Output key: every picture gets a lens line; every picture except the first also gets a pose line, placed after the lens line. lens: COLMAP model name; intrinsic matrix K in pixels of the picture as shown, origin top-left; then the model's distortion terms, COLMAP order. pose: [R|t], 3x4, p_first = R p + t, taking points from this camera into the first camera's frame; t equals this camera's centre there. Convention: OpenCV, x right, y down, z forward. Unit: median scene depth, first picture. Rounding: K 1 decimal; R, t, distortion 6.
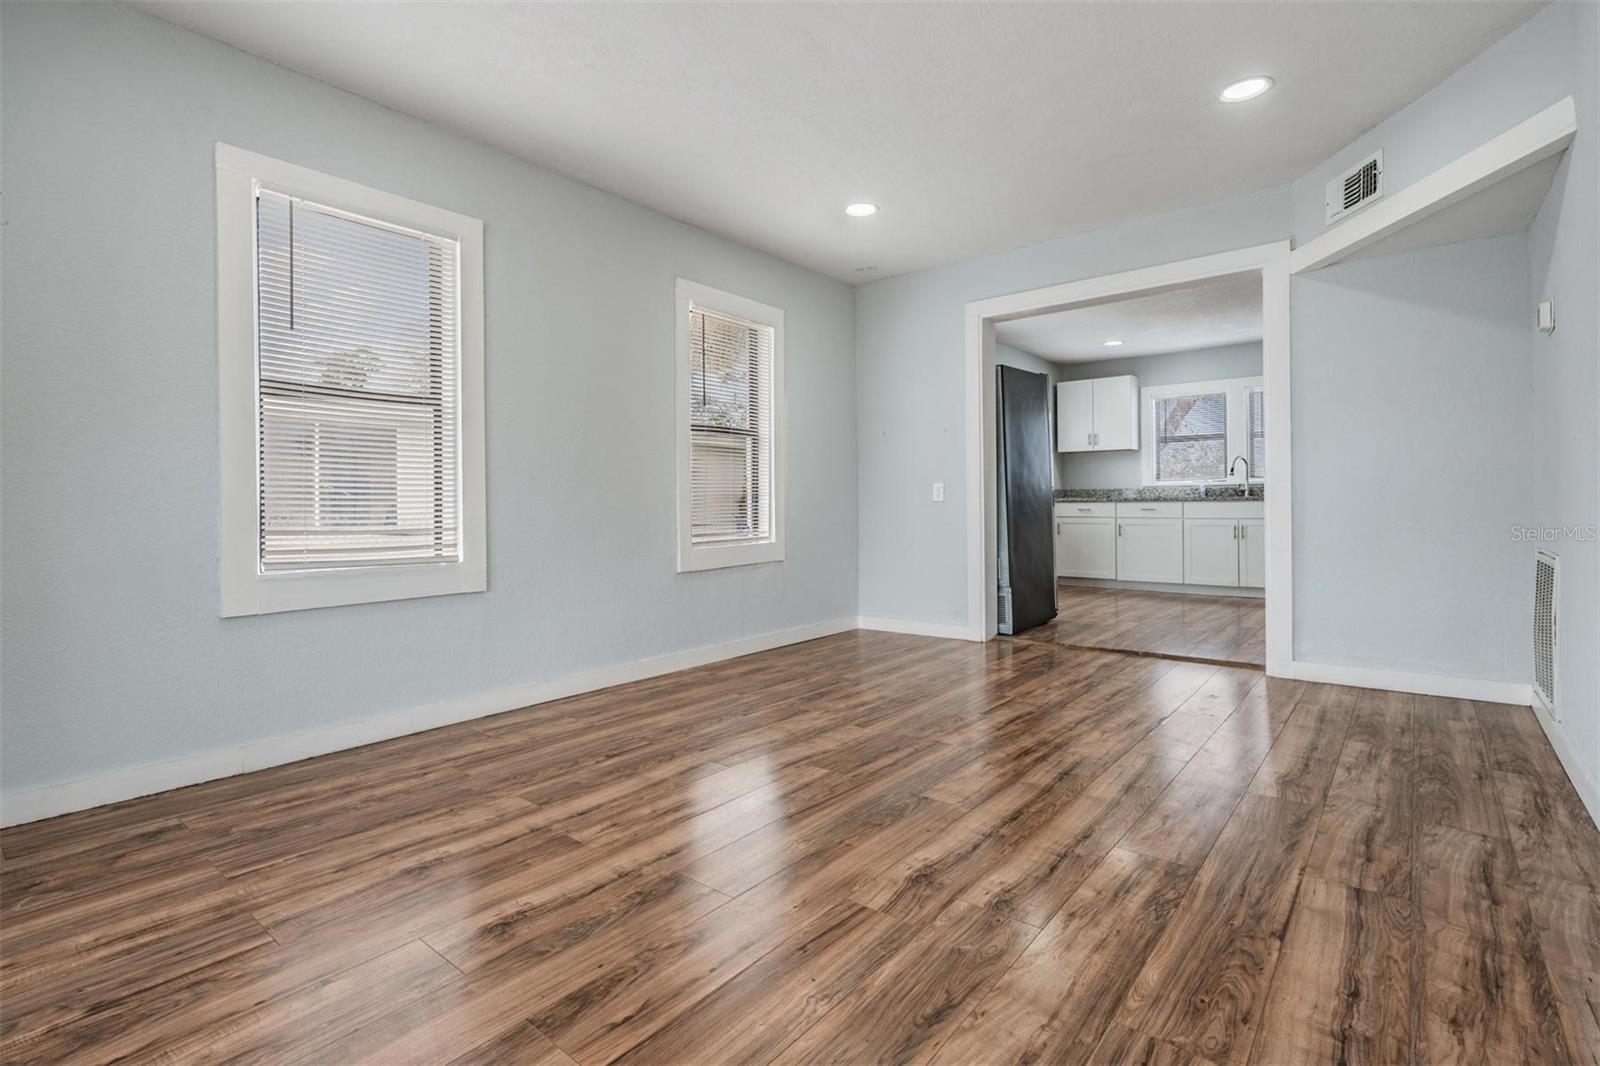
lens RADIAL K [[751.8, 0, 796.6], [0, 751.8, 497.4], [0, 0, 1]] dist [0.002650, -0.000137]
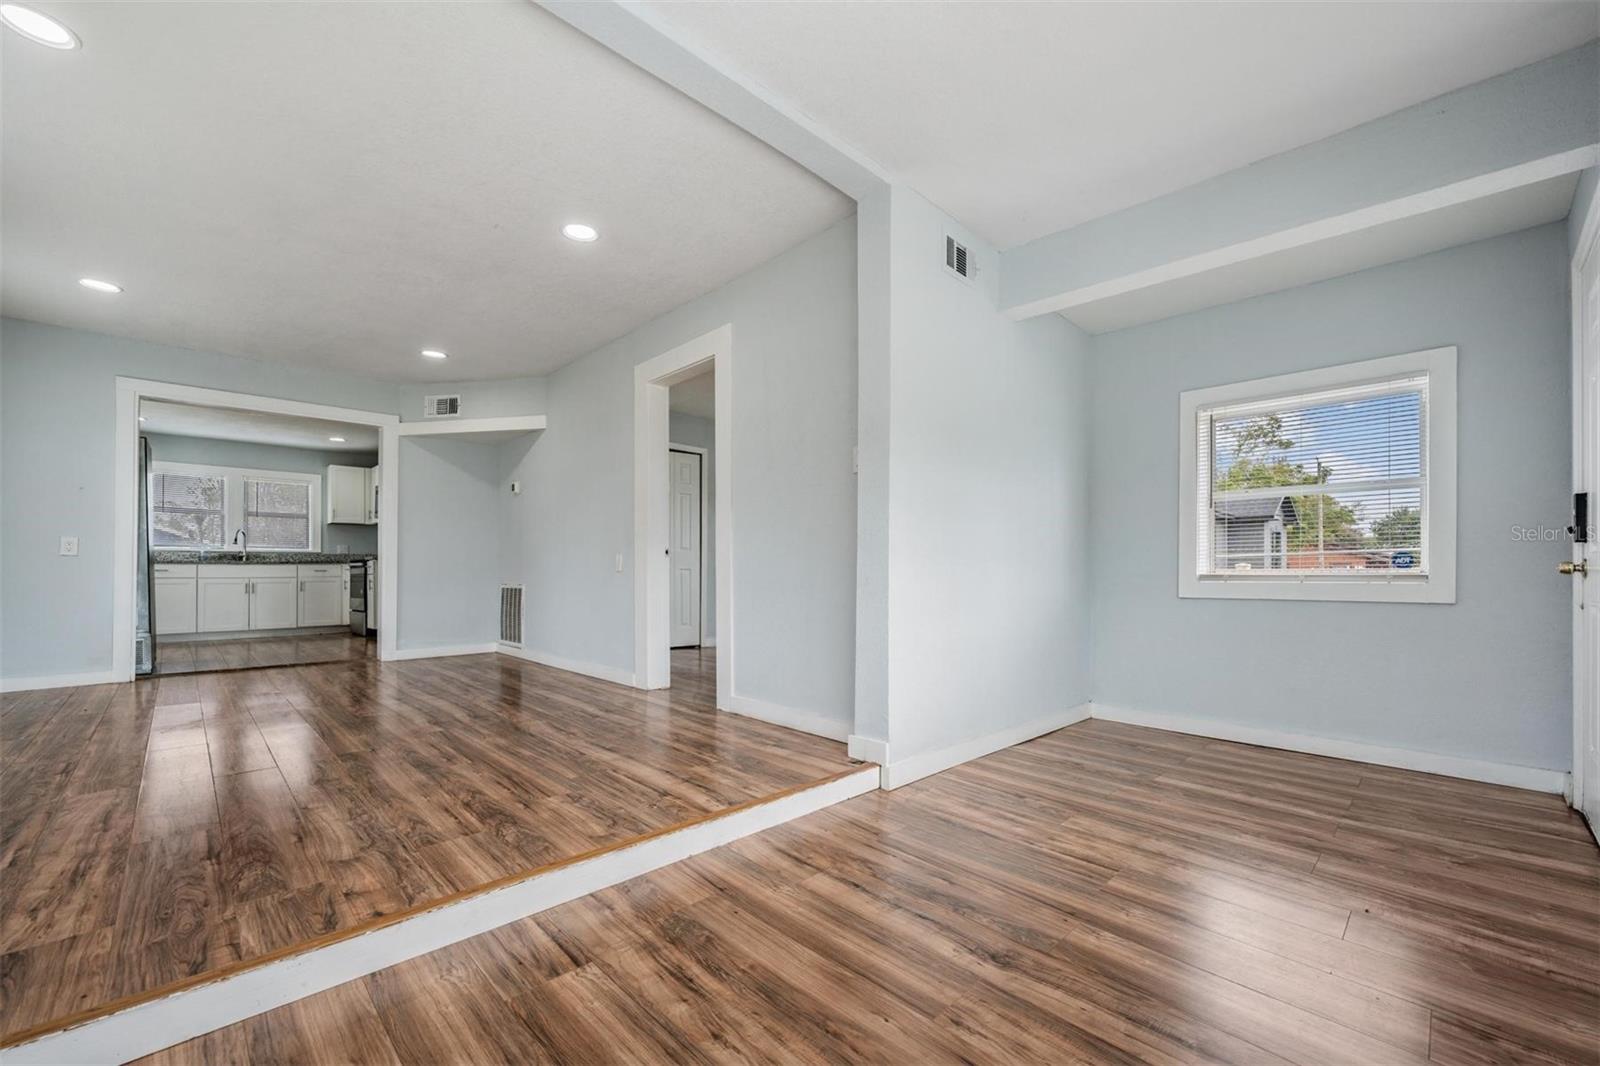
lens RADIAL K [[645.5, 0, 786.6], [0, 645.5, 569.3], [0, 0, 1]] dist [-0.000006, 0.000127]
pose [[0.127718, 0.014150, 0.991710, -0.986750], [-0.010824, 0.999859, -0.012873, 0.043826], [-0.991751, -0.009090, 0.127853, -0.157326]]
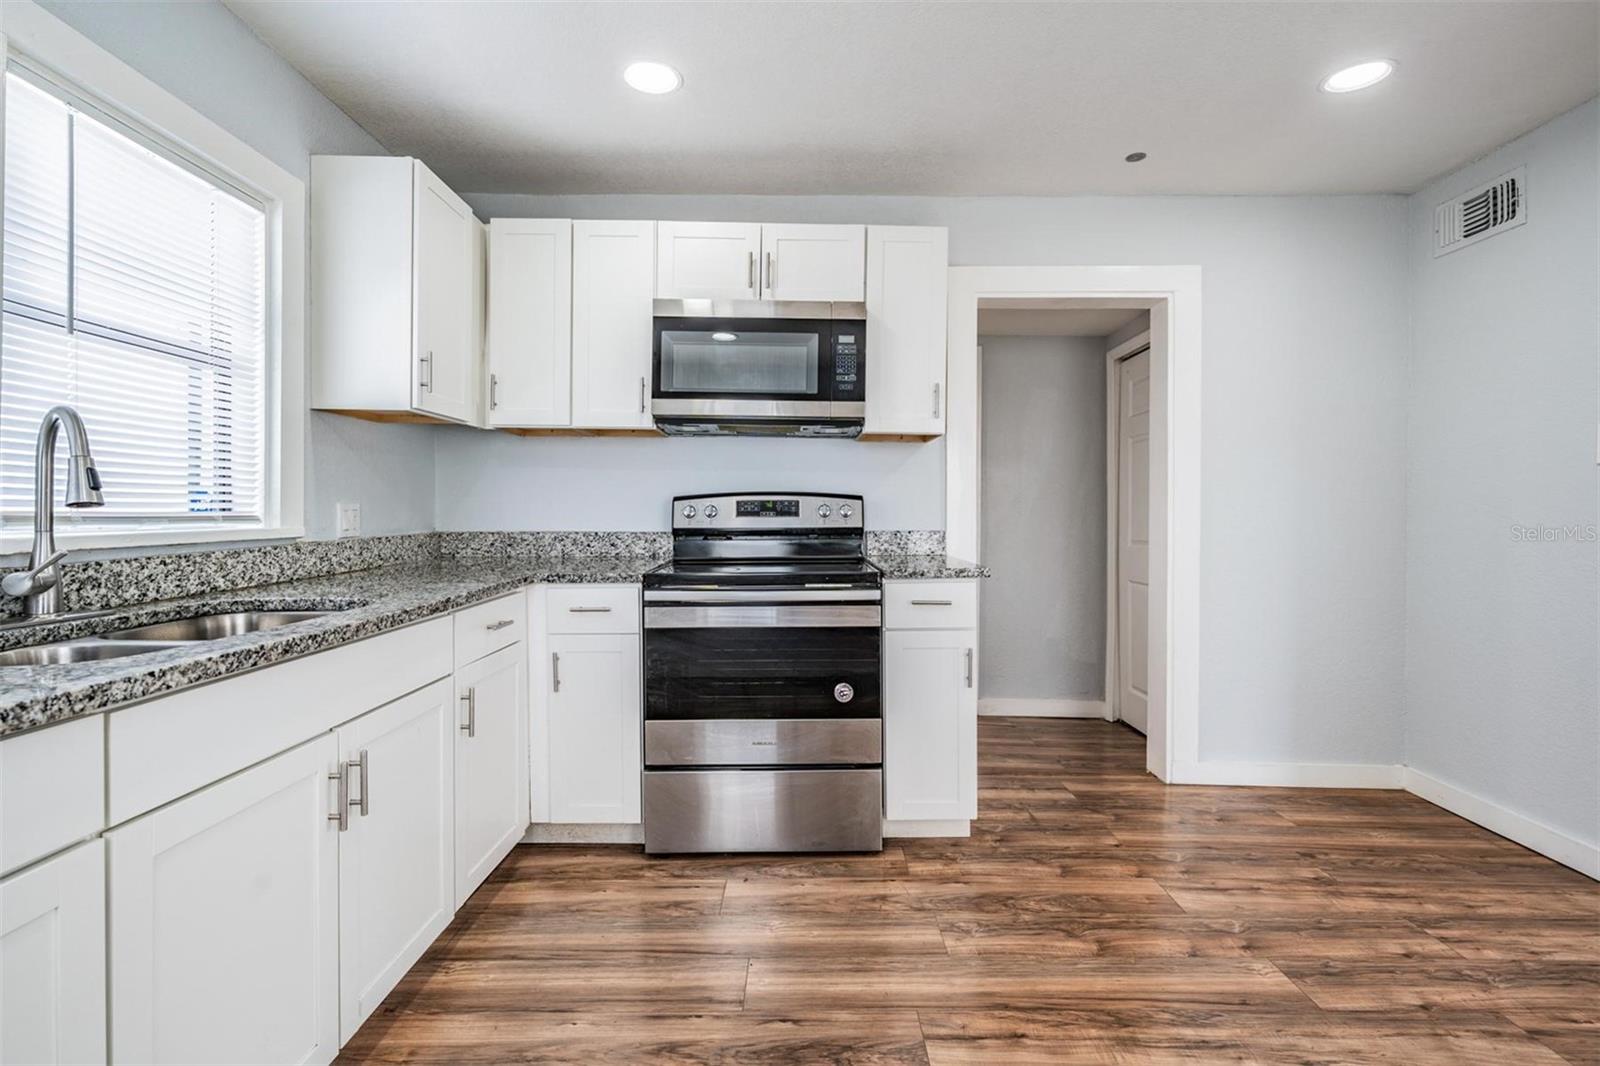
lens RADIAL K [[730.8, 0, 798.6], [0, 730.8, 521.9], [0, 0, 1]] dist [0.000826, -0.000134]
pose [[-0.627839, -0.004212, 0.778332, 0.862391], [-0.009623, 0.999951, -0.002350, -0.071142], [-0.778284, -0.008965, -0.627848, 2.530550]]
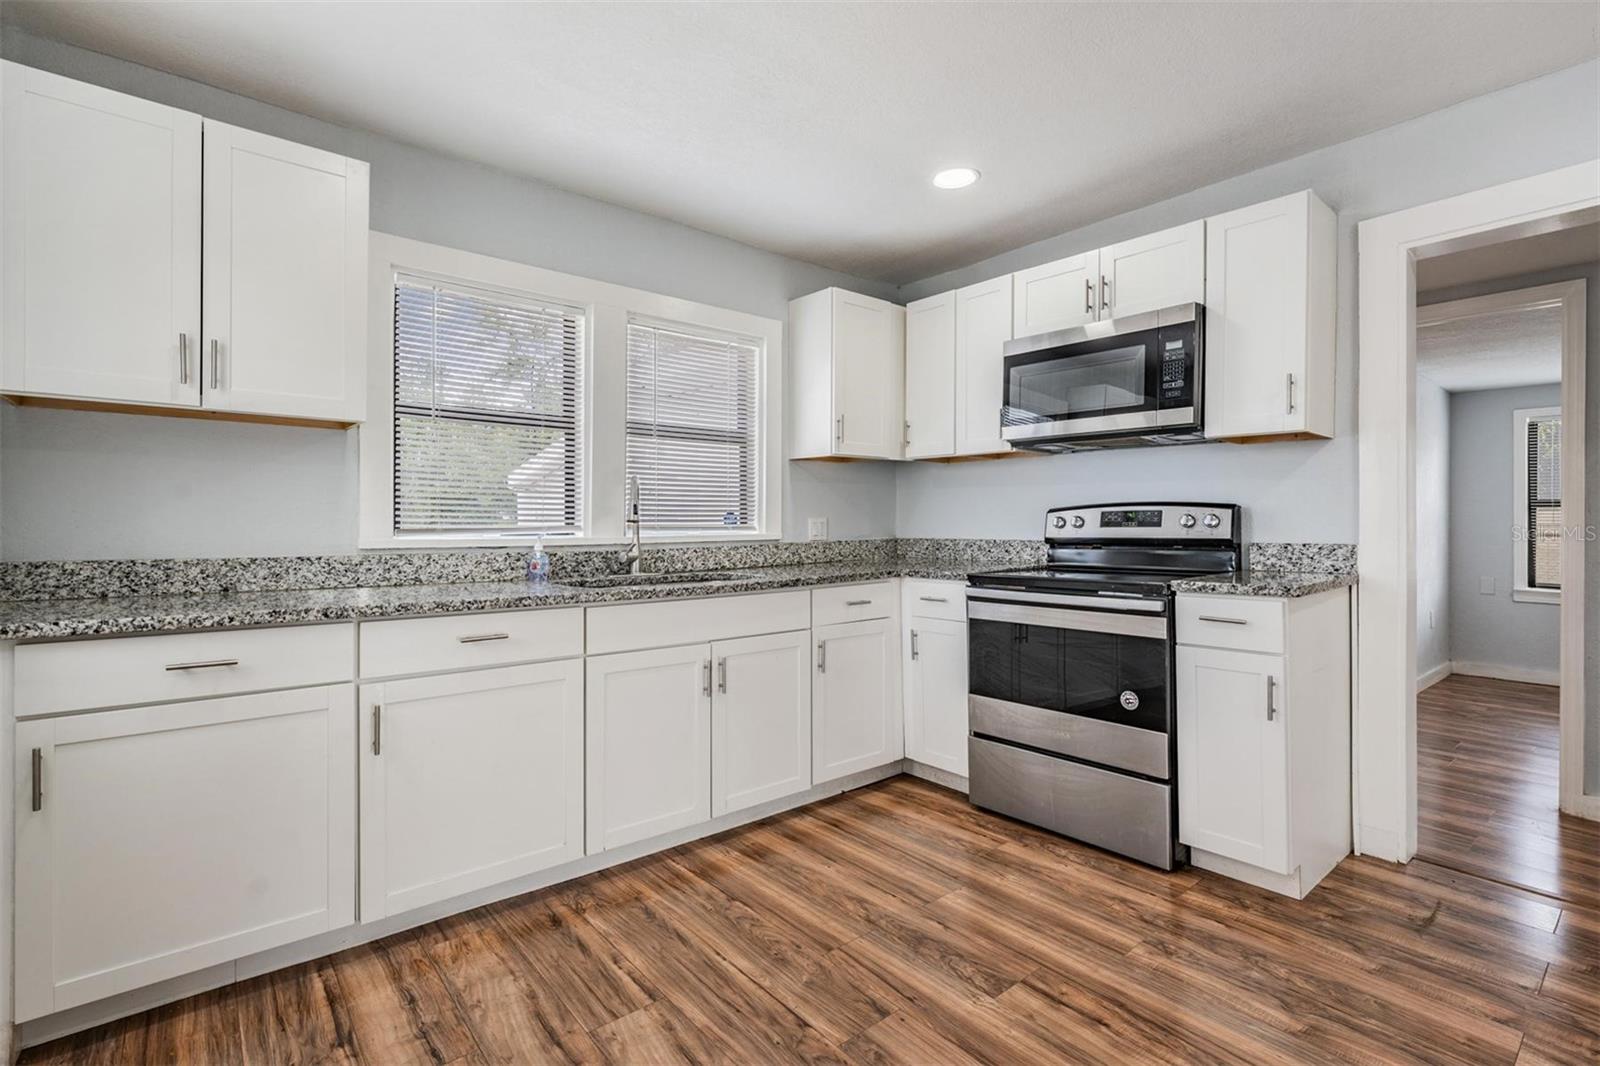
lens RADIAL K [[738.7, 0, 800.2], [0, 738.7, 523.6], [0, 0, 1]] dist [0.001057, -0.000300]
pose [[0.196758, 0.005637, 0.980436, 0.560997], [-0.013796, 0.999900, -0.002981, -0.075767], [-0.980355, -0.012939, 0.196816, 2.171822]]
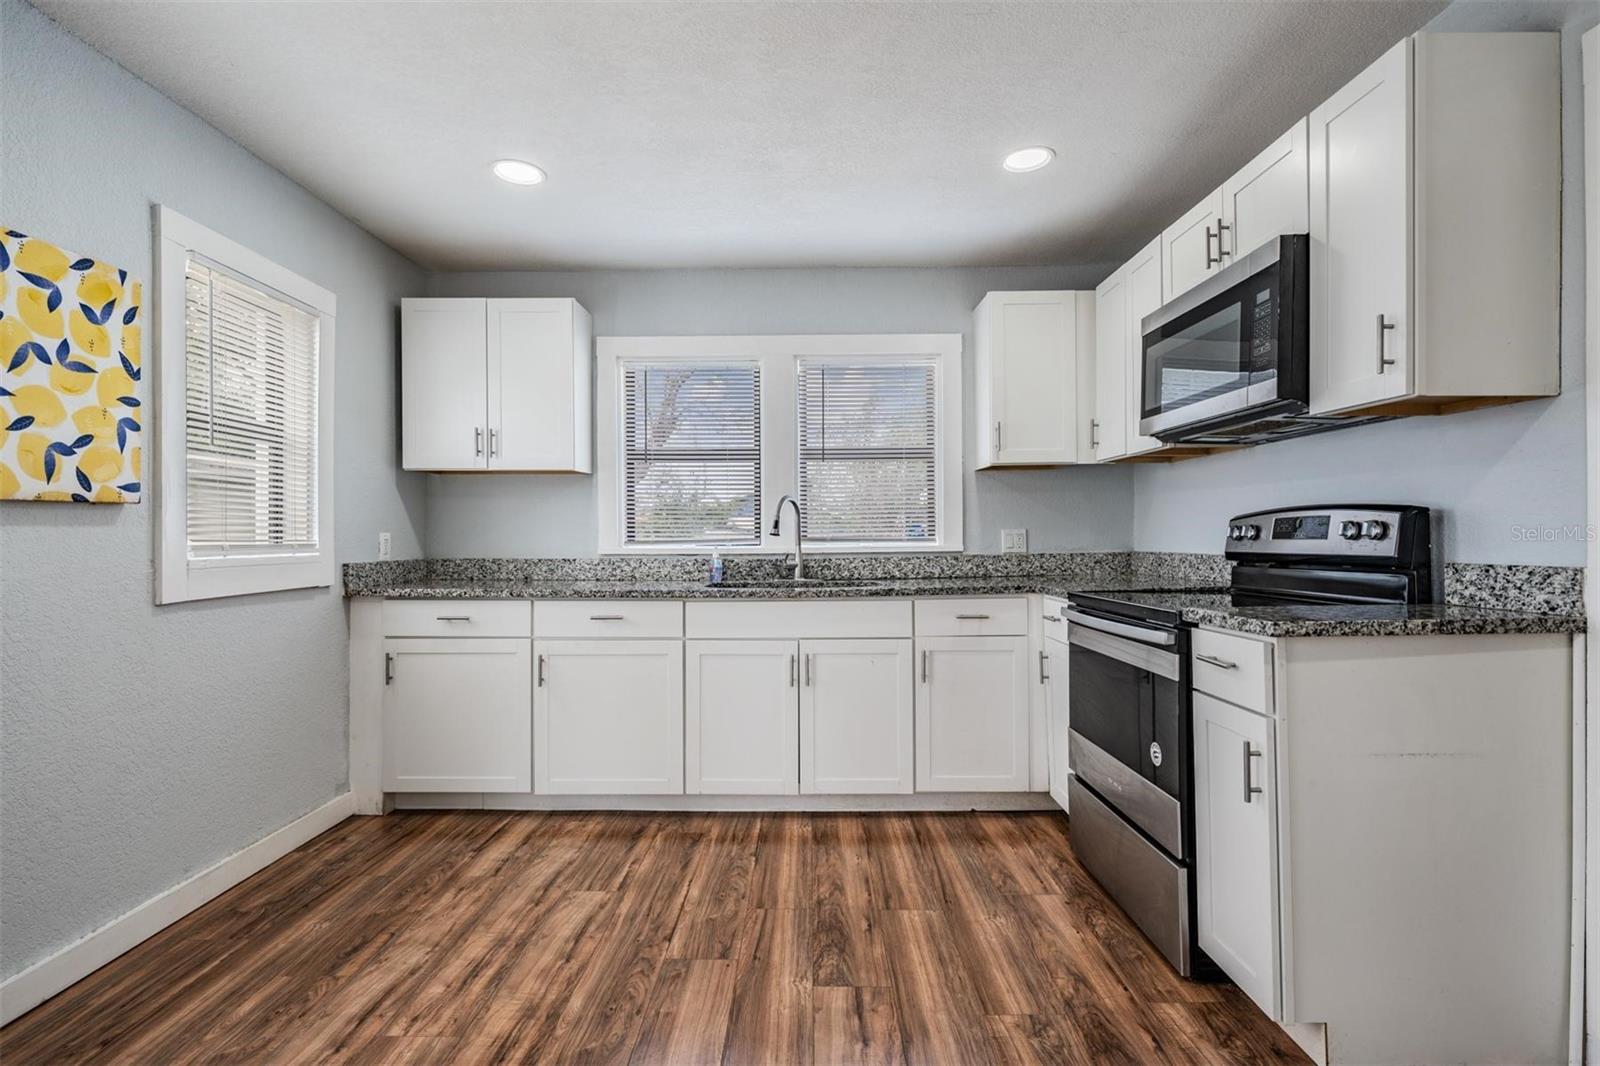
lens RADIAL K [[750.1, 0, 797.5], [0, 750.1, 531.9], [0, 0, 1]] dist [0.001121, -0.000623]
pose [[0.786077, 0.005301, 0.618106, 0.778823], [-0.008012, 0.999967, 0.001614, -0.085091], [-0.618077, -0.006221, 0.786093, 1.617891]]
